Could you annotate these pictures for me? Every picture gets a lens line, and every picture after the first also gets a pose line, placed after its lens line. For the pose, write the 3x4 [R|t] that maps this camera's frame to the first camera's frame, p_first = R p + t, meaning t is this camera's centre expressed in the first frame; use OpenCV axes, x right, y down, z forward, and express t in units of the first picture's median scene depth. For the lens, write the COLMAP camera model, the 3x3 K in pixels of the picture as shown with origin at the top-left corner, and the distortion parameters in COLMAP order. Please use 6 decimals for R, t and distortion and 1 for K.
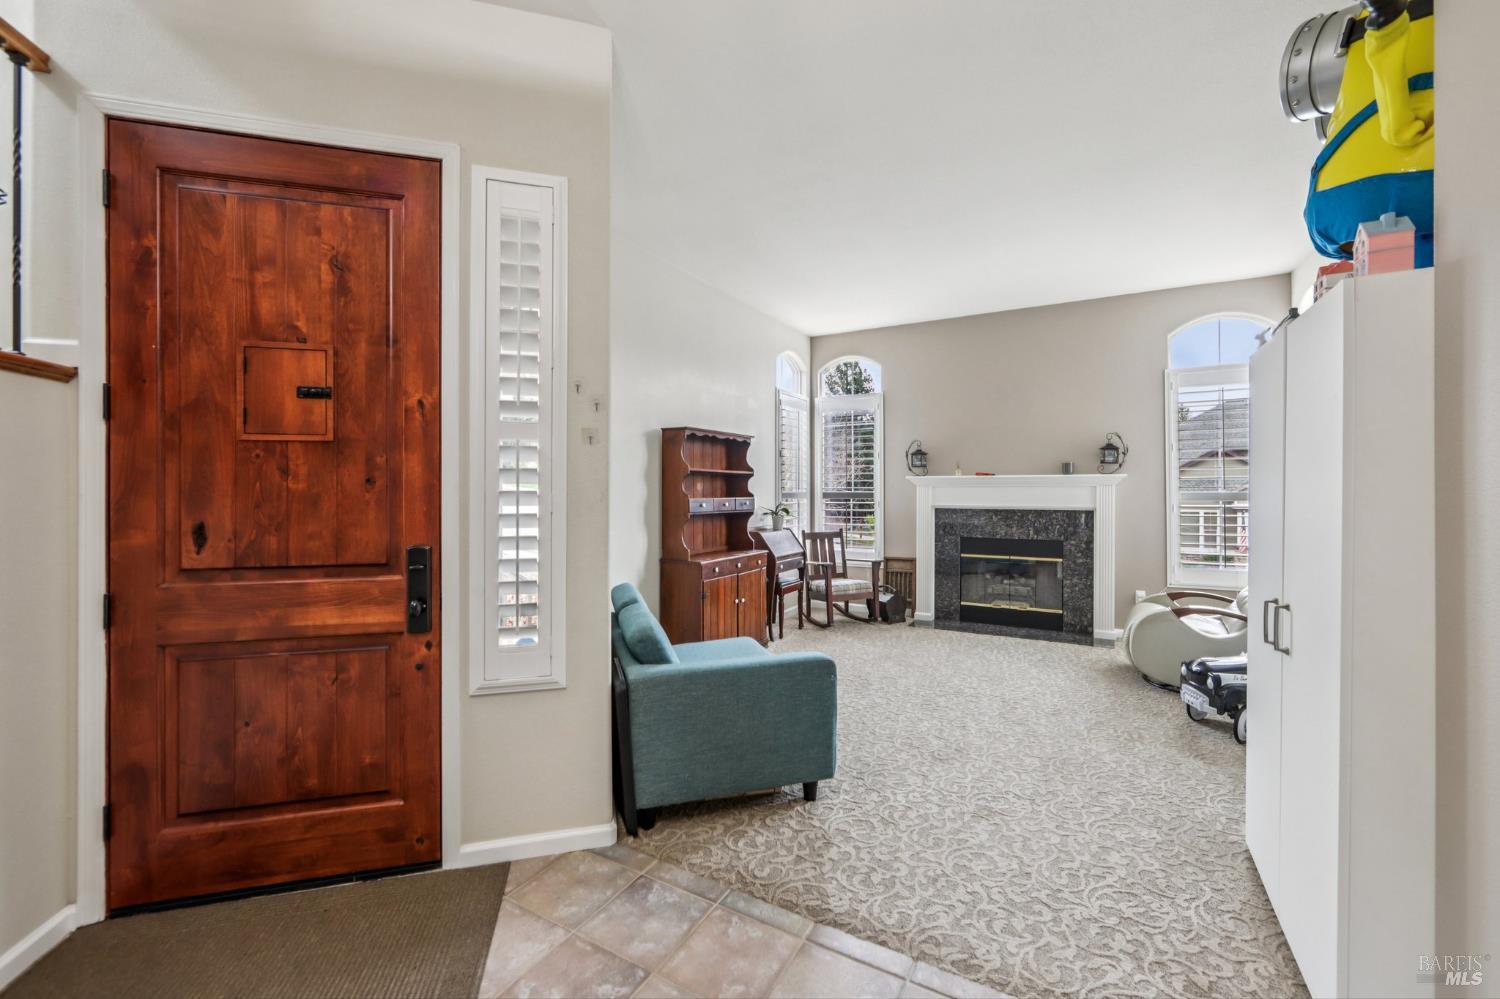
lens RADIAL K [[601.5, 0, 750.7], [0, 601.5, 489.5], [0, 0, 1]] dist [-0.007735, -0.000199]
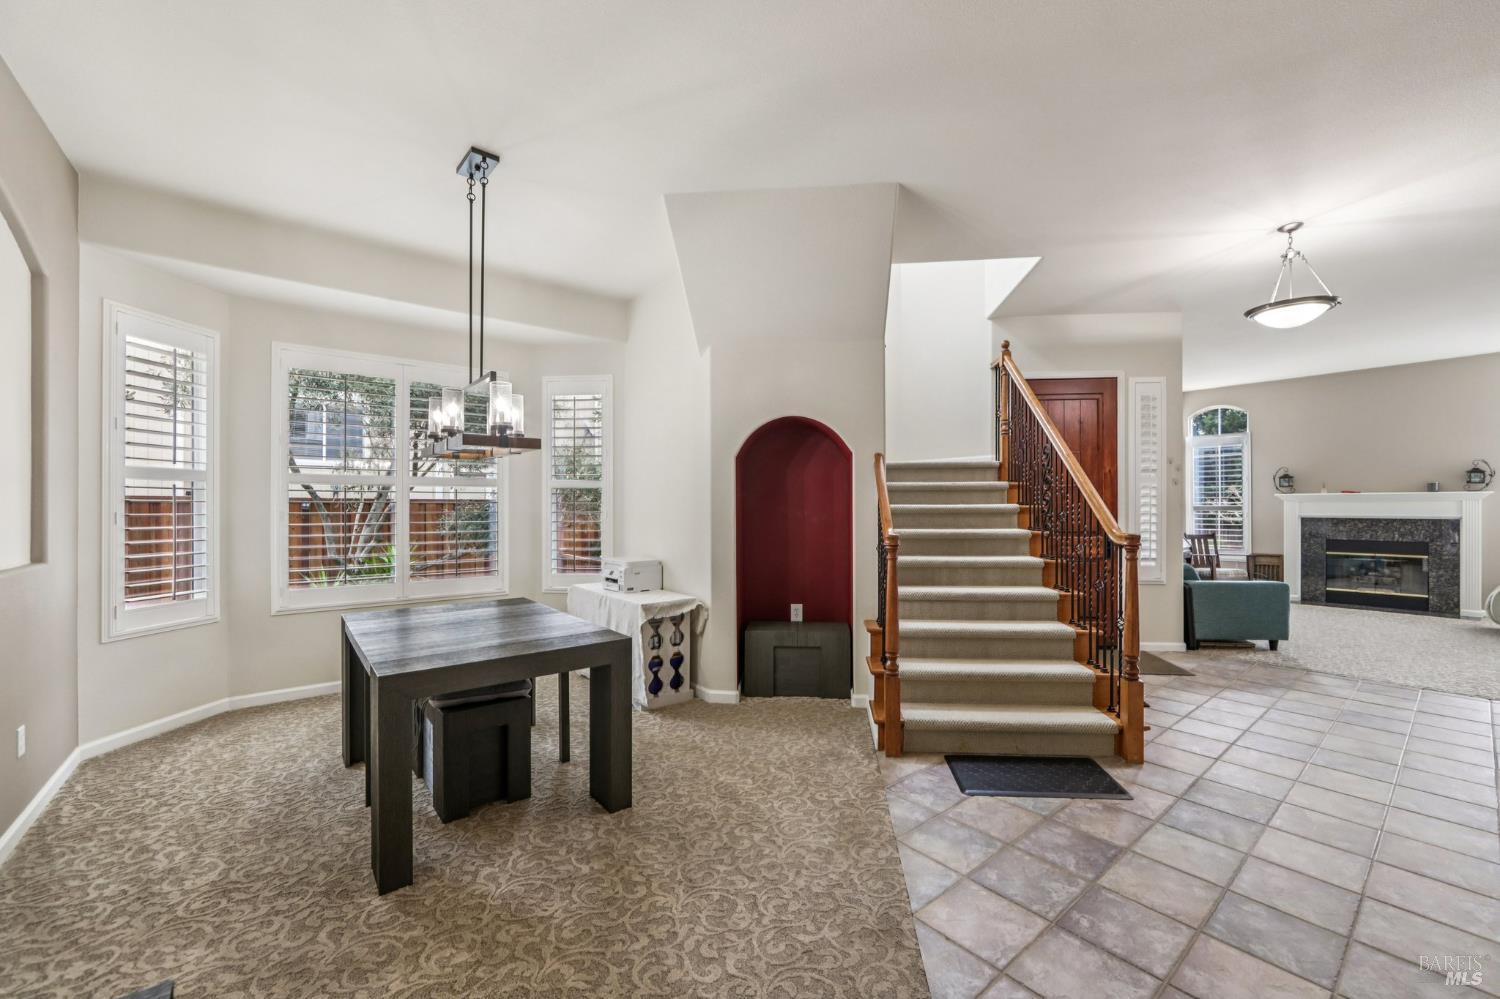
lens RADIAL K [[596.5, 0, 755.8], [0, 596.5, 503.0], [0, 0, 1]] dist [-0.002352, -0.000189]
pose [[0.936333, -0.003348, -0.351098, -0.396790], [0.001815, 0.999987, -0.004695, 0.002707], [0.351110, 0.003759, 0.936327, -0.727312]]
